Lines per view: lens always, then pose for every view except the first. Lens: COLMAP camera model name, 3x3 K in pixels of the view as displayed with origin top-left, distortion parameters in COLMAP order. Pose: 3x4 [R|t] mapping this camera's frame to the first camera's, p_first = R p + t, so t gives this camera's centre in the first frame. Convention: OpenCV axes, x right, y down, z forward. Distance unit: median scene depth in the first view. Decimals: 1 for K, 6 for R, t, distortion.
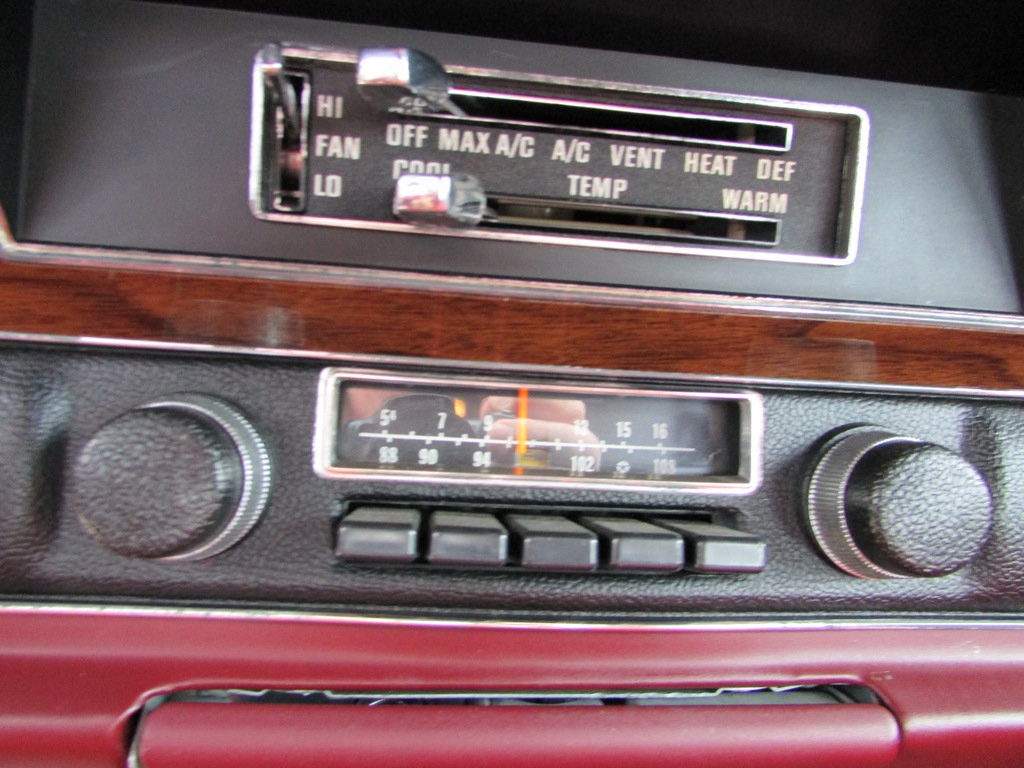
lens RADIAL K [[714.6, 0, 512.0], [0, 714.6, 384.0], [0, 0, 1]] dist [-0.022959, 0.000531]
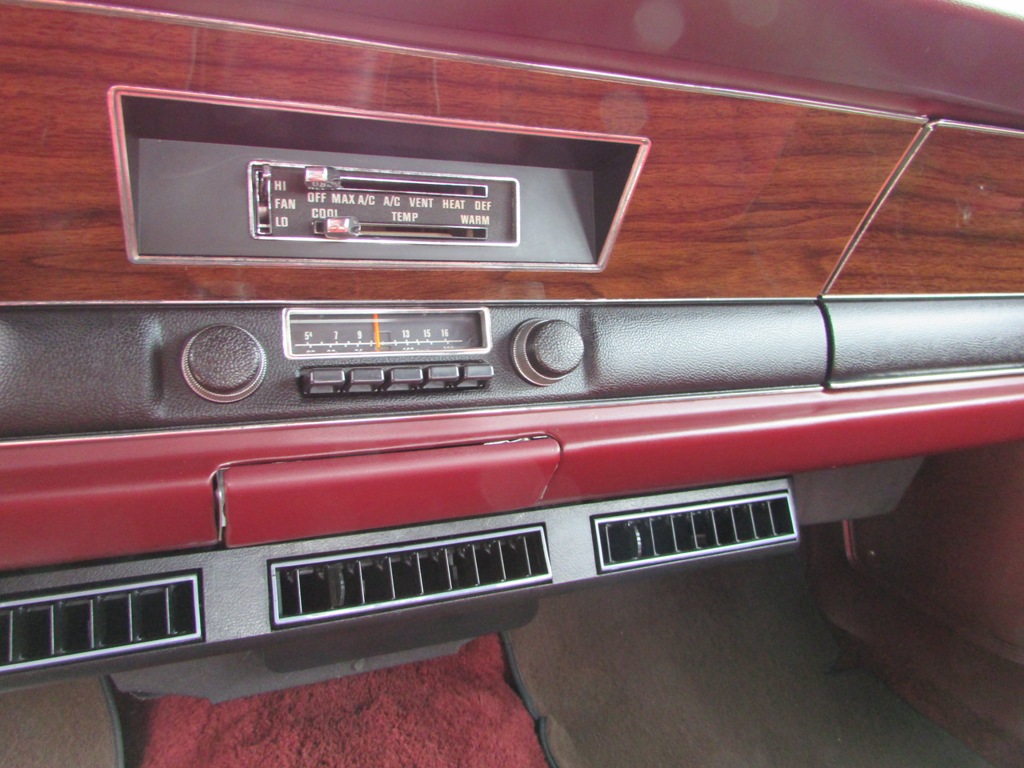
lens RADIAL K [[700.2, 0, 512.0], [0, 700.2, 384.0], [0, 0, 1]] dist [-0.054943, -0.000923]
pose [[0.952565, -0.103652, 0.286140, -0.235132], [0.100710, 0.994601, 0.025019, 0.217884], [-0.287188, 0.004985, 0.957861, -1.157887]]
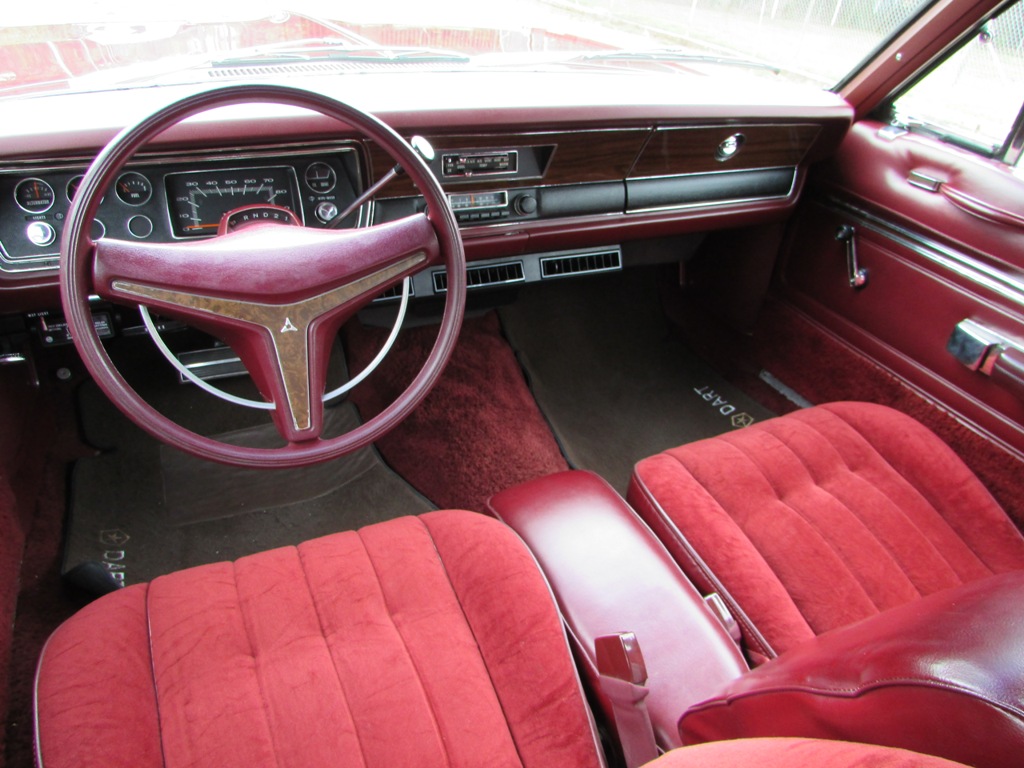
lens RADIAL K [[714.6, 0, 512.0], [0, 714.6, 384.0], [0, 0, 1]] dist [-0.022959, 0.000531]
pose [[0.940440, -0.195006, 0.278469, -2.057822], [0.083214, 0.926252, 0.367605, -0.857504], [-0.329618, -0.322538, 0.887311, -6.249567]]
